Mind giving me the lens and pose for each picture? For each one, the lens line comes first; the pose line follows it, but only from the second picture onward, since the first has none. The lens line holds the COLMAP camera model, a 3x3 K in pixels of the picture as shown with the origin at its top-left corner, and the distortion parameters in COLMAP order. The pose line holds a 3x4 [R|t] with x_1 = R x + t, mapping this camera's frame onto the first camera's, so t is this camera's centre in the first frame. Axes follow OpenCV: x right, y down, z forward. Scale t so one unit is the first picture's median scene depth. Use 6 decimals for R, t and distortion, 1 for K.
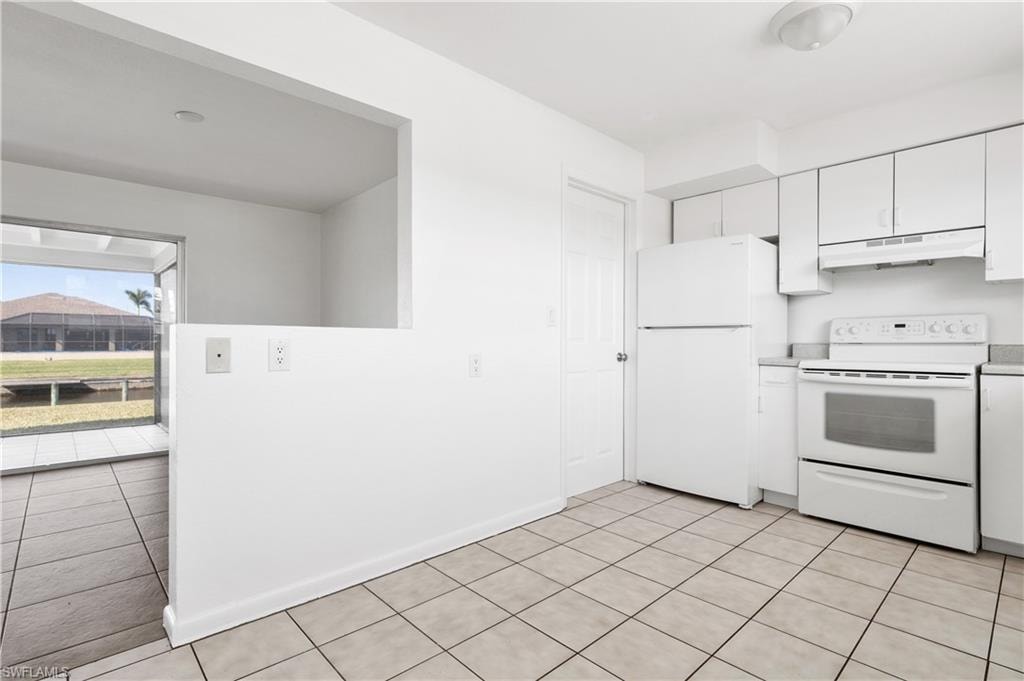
lens RADIAL K [[495.1, 0, 516.0], [0, 495.1, 342.2], [0, 0, 1]] dist [-0.004431, 0.000866]
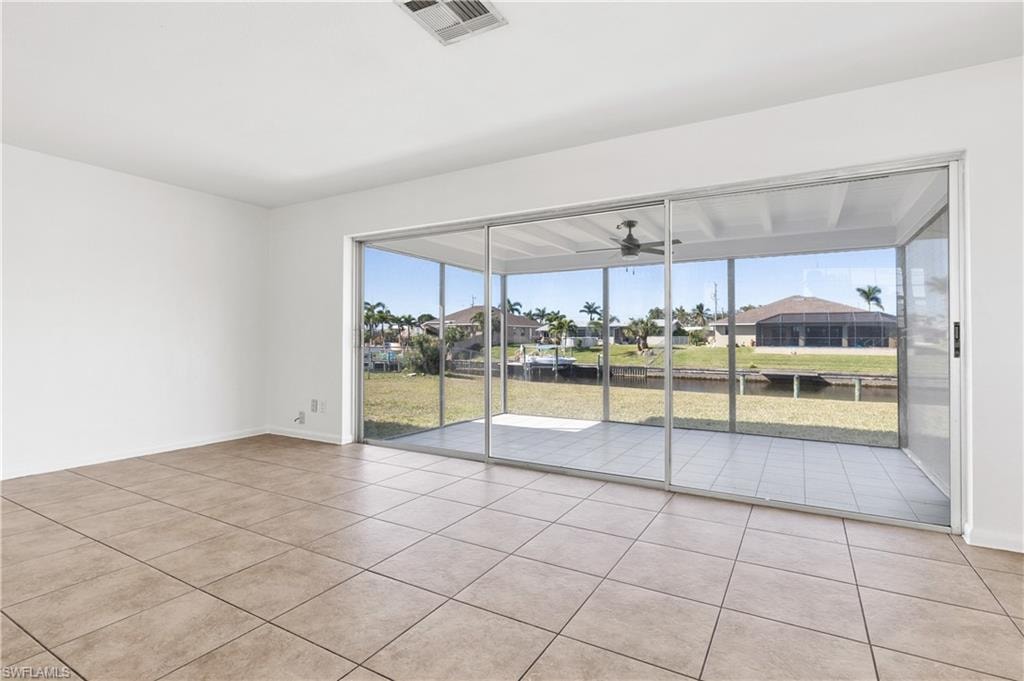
lens RADIAL K [[495.1, 0, 517.7], [0, 495.1, 328.3], [0, 0, 1]] dist [-0.004431, 0.000866]
pose [[0.296015, -0.017058, -0.955031, -0.442607], [-0.002810, 0.999821, -0.018729, 0.000235], [0.955179, 0.008228, 0.295914, 0.541896]]
